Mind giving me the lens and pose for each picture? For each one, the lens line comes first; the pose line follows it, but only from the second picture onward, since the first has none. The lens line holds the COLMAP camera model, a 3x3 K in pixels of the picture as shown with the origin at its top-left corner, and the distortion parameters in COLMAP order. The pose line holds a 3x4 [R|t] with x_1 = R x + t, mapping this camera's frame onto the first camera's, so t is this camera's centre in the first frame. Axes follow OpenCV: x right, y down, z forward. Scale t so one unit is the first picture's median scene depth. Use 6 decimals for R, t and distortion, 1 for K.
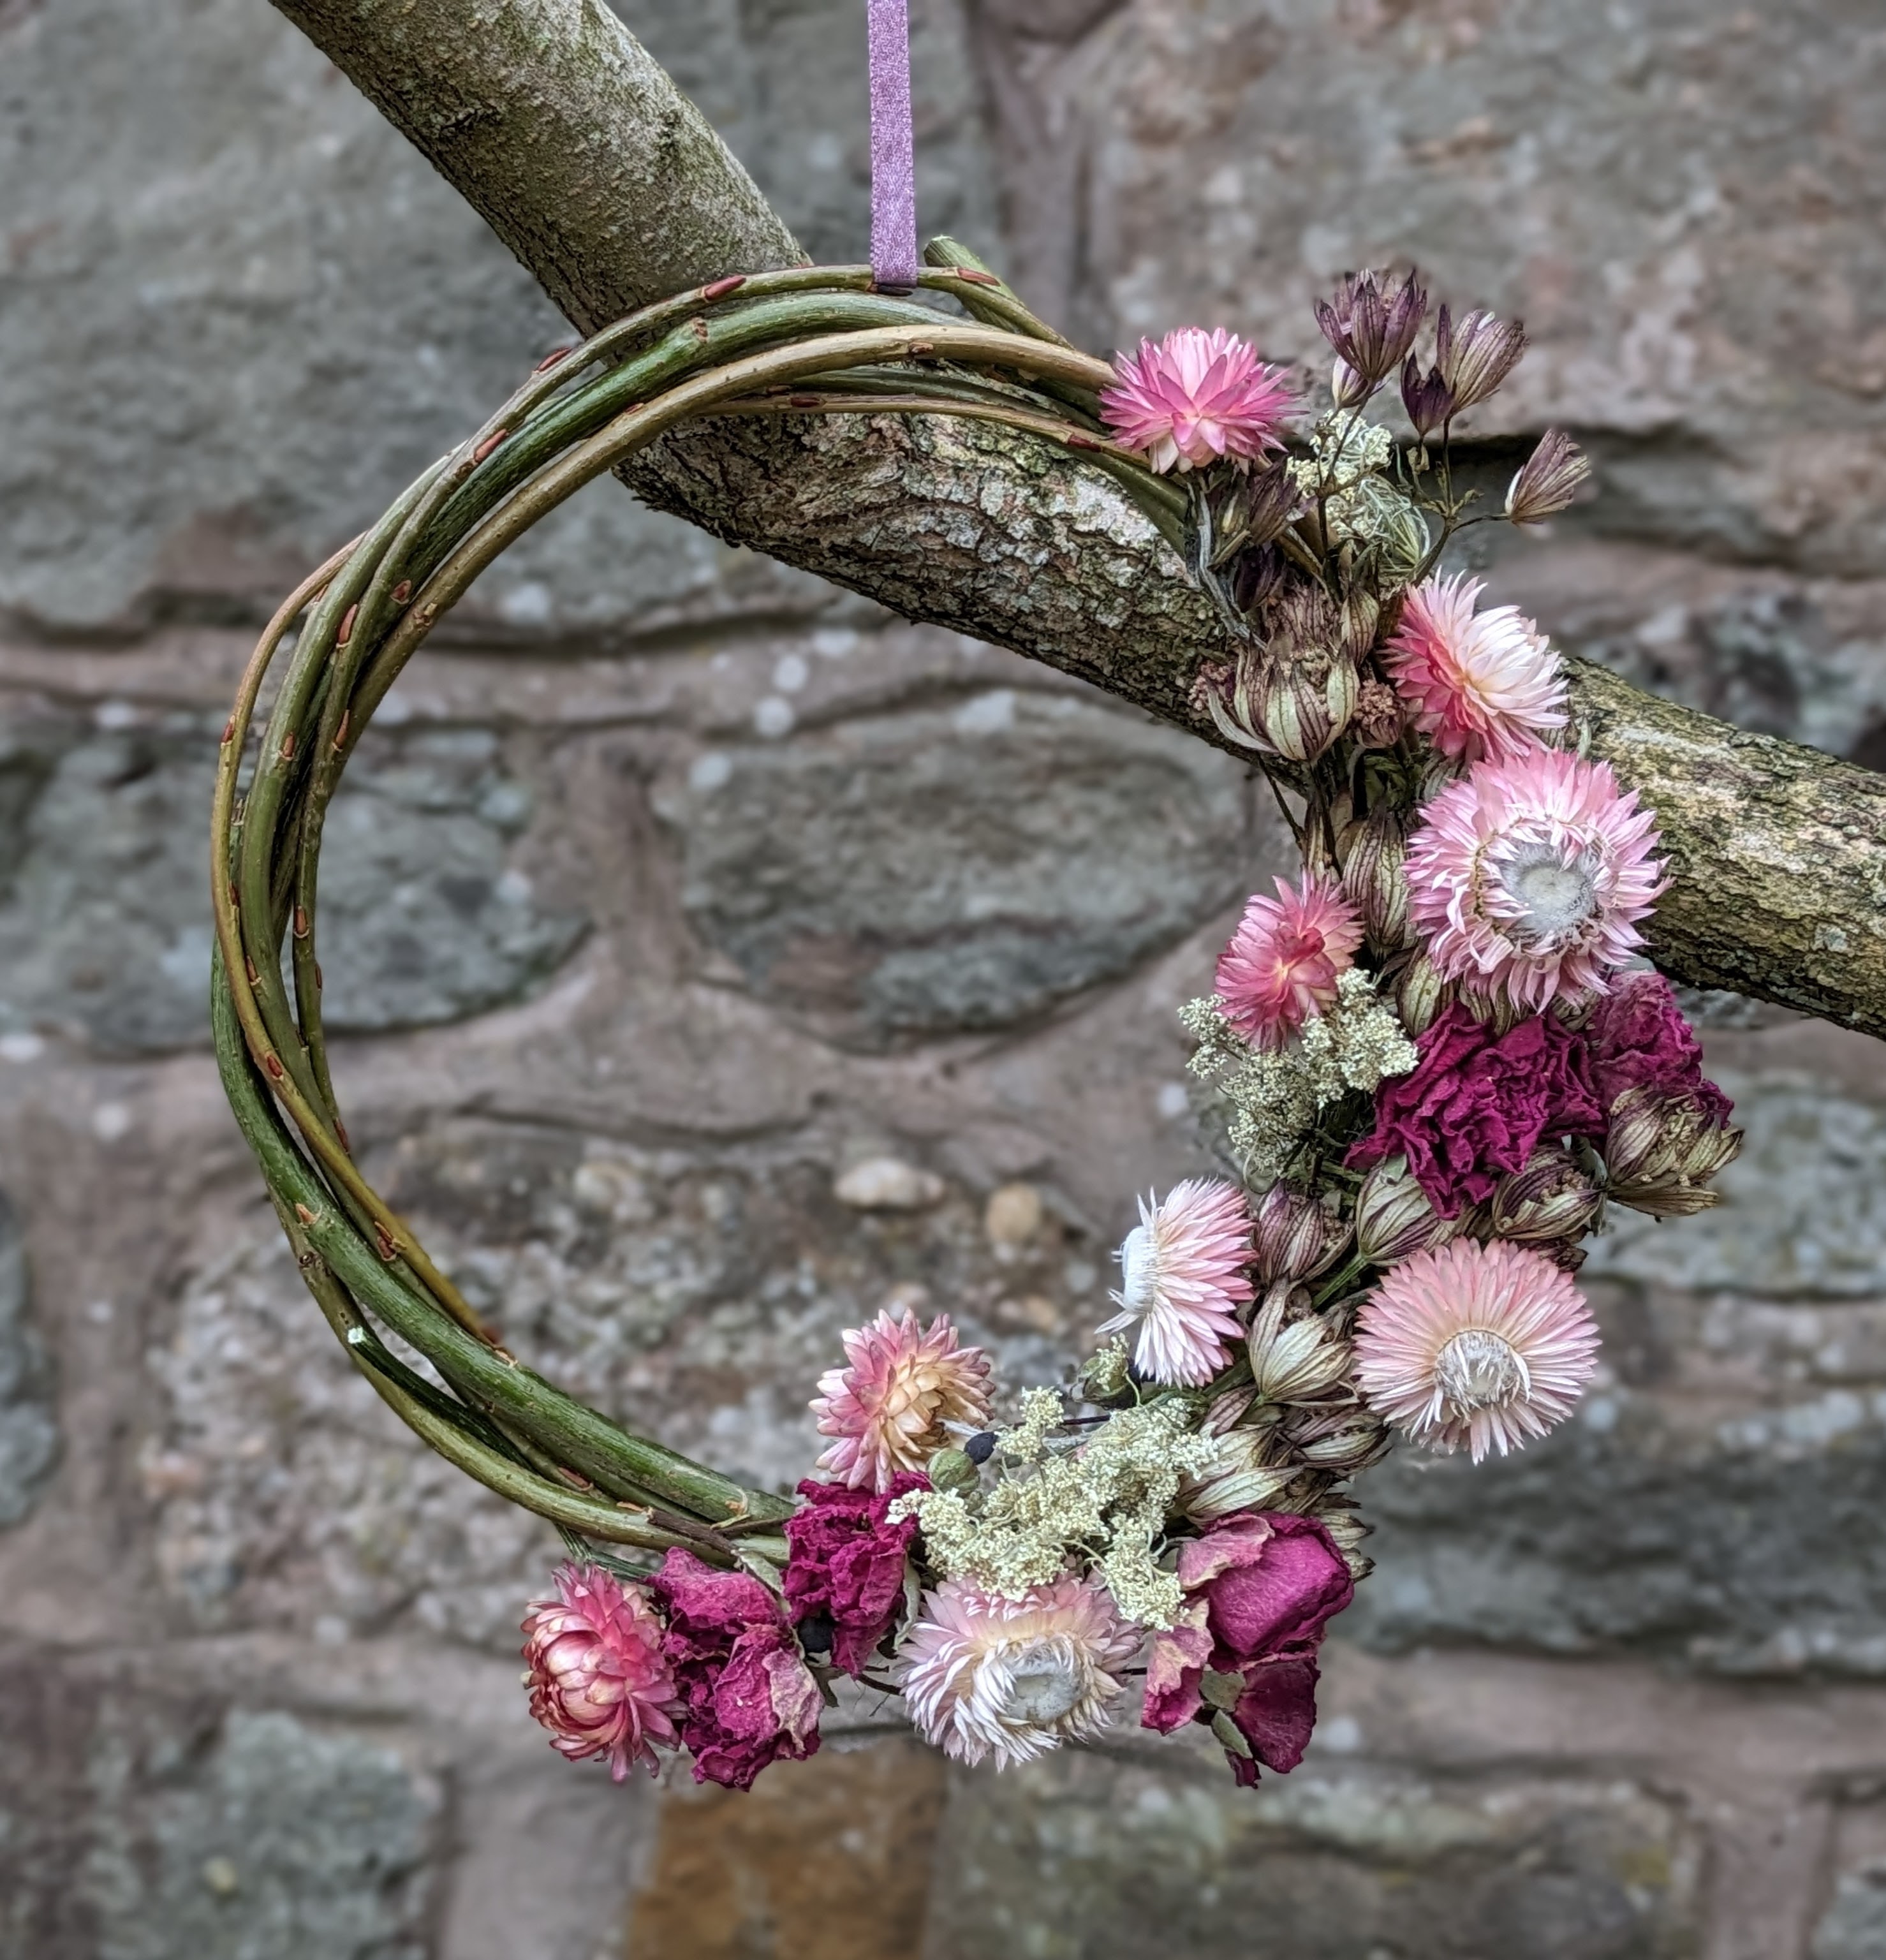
lens RADIAL K [[2136.3, 0, 945.7], [0, 2136.3, 975.0], [0, 0, 1]] dist [0.006185, 0.000000]
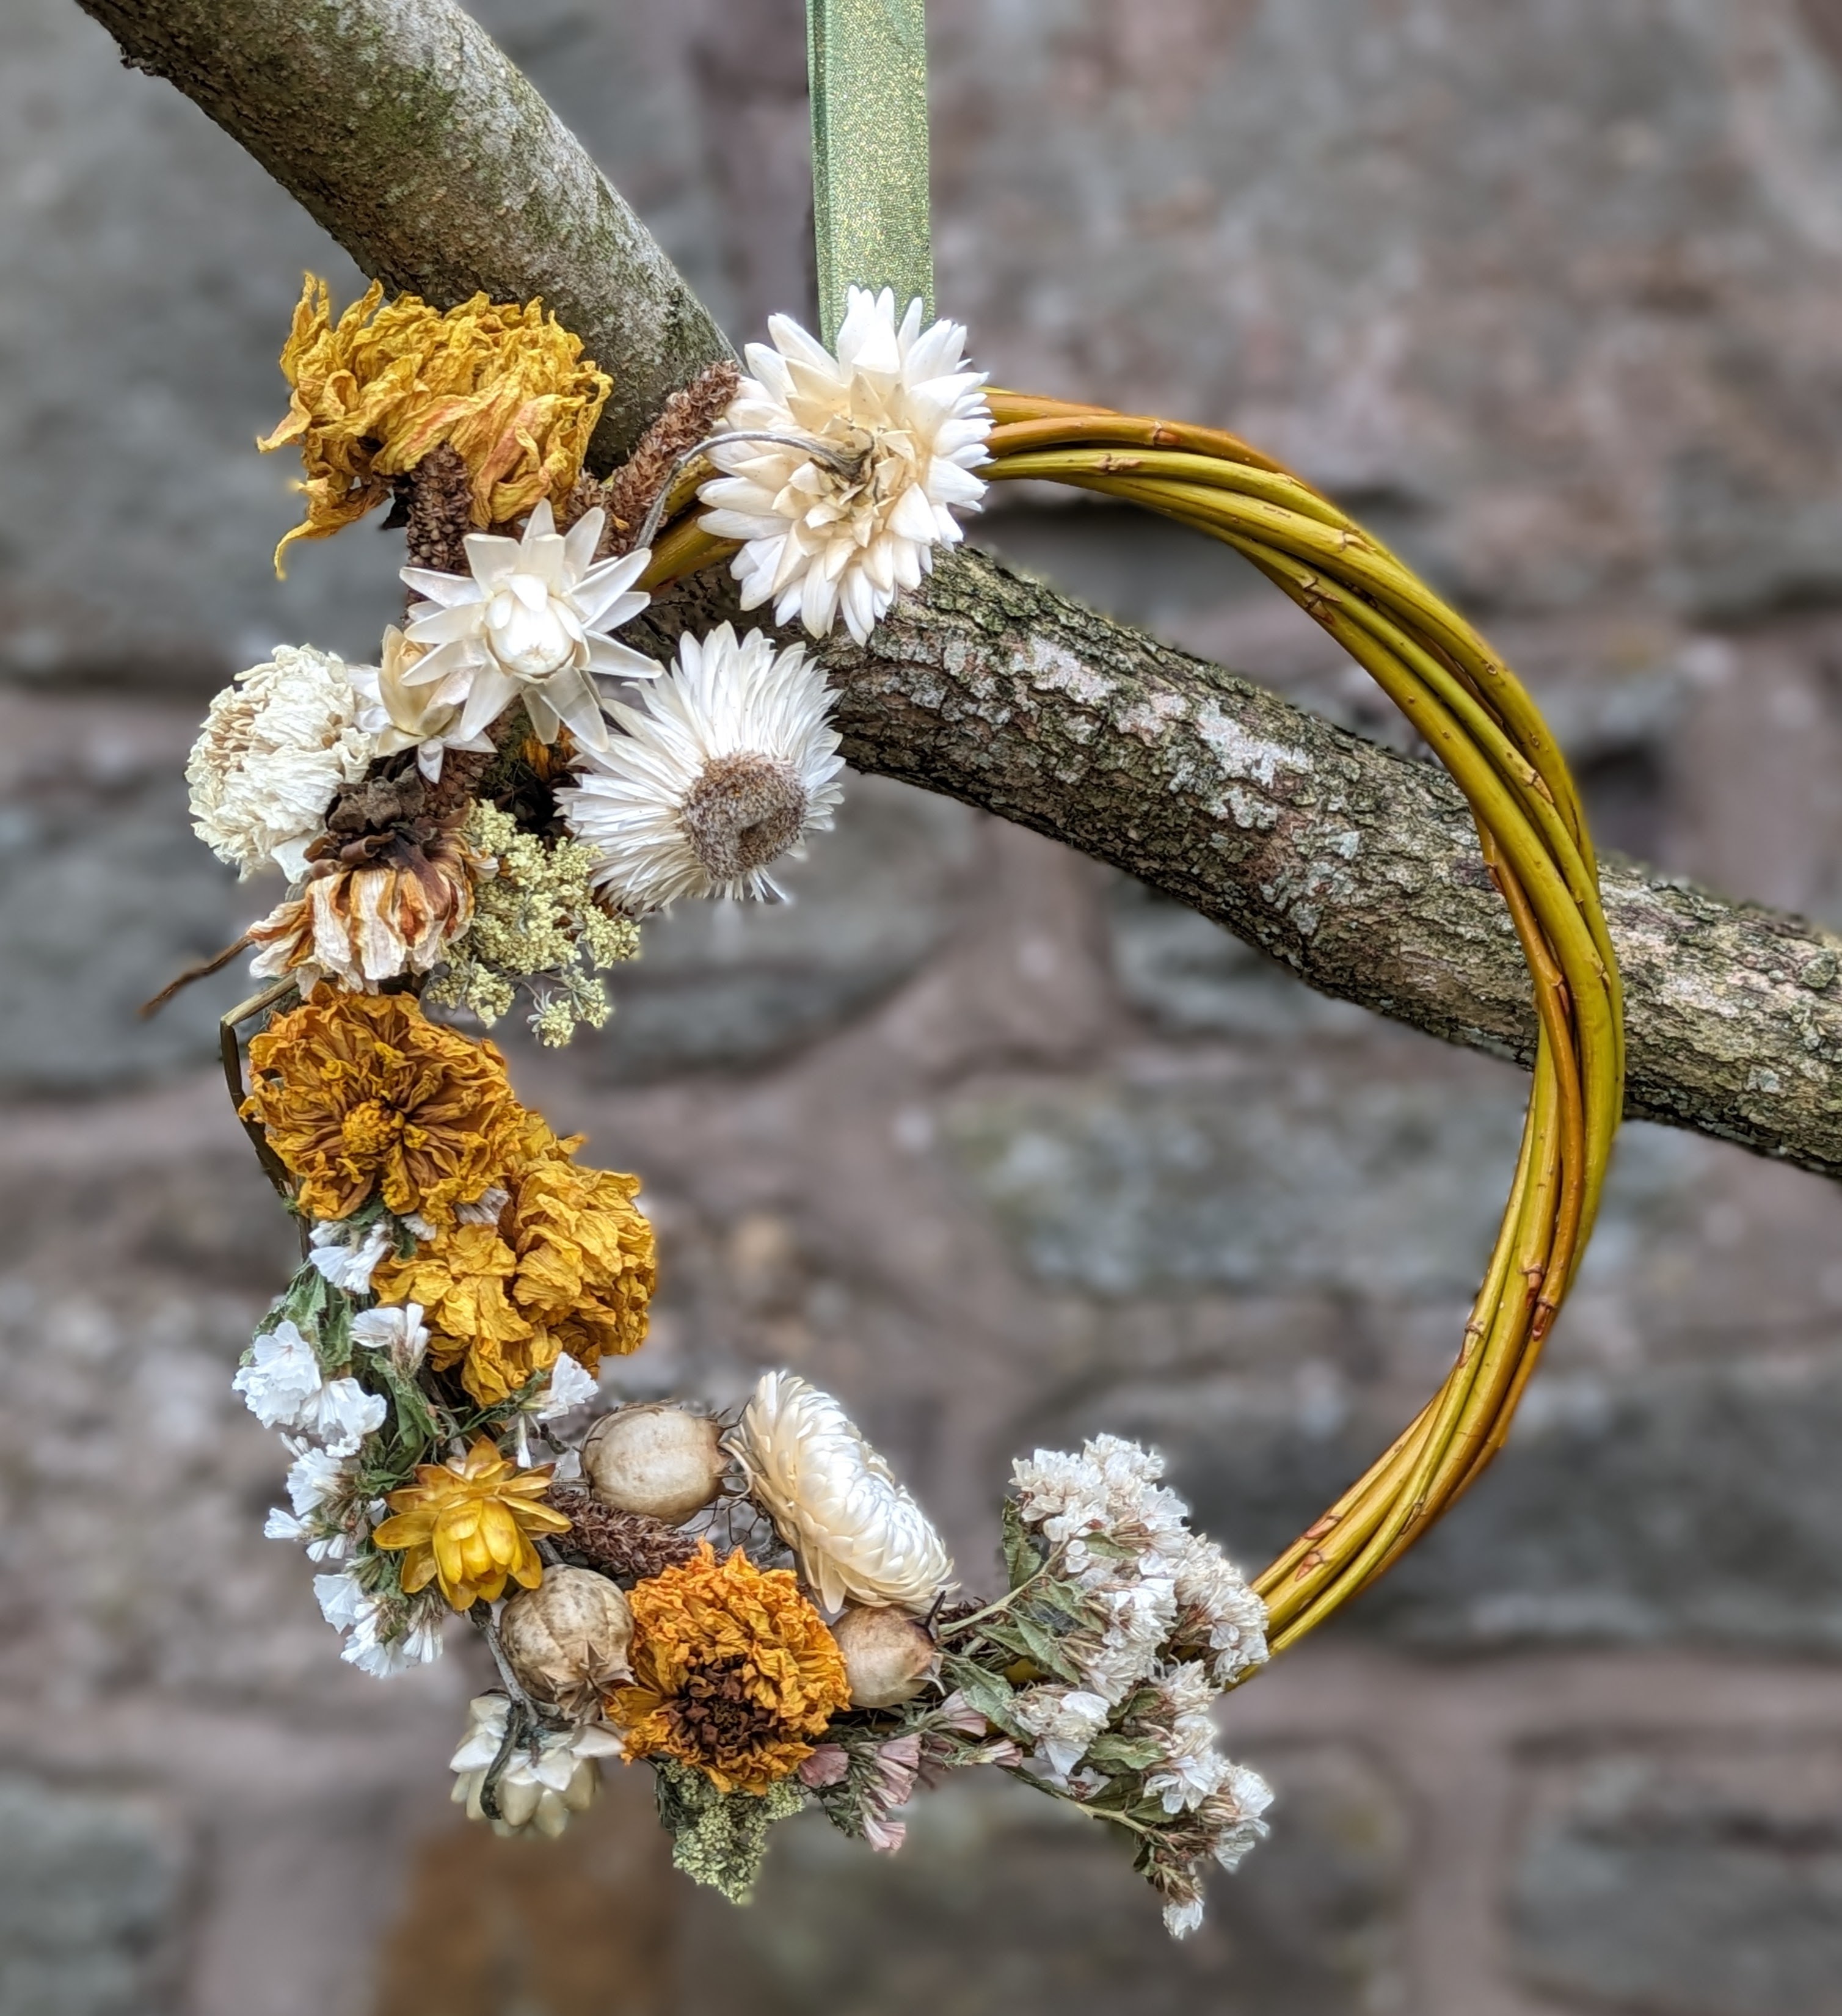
lens RADIAL K [[2080.5, 0, 918.5], [0, 2080.5, 1012.9], [0, 0, 1]] dist [0.010629, 0.000000]
pose [[0.991880, -0.024052, 0.124880, -0.121660], [0.022943, 0.999684, 0.010315, -0.067408], [-0.125089, -0.007367, 0.992118, 0.031959]]
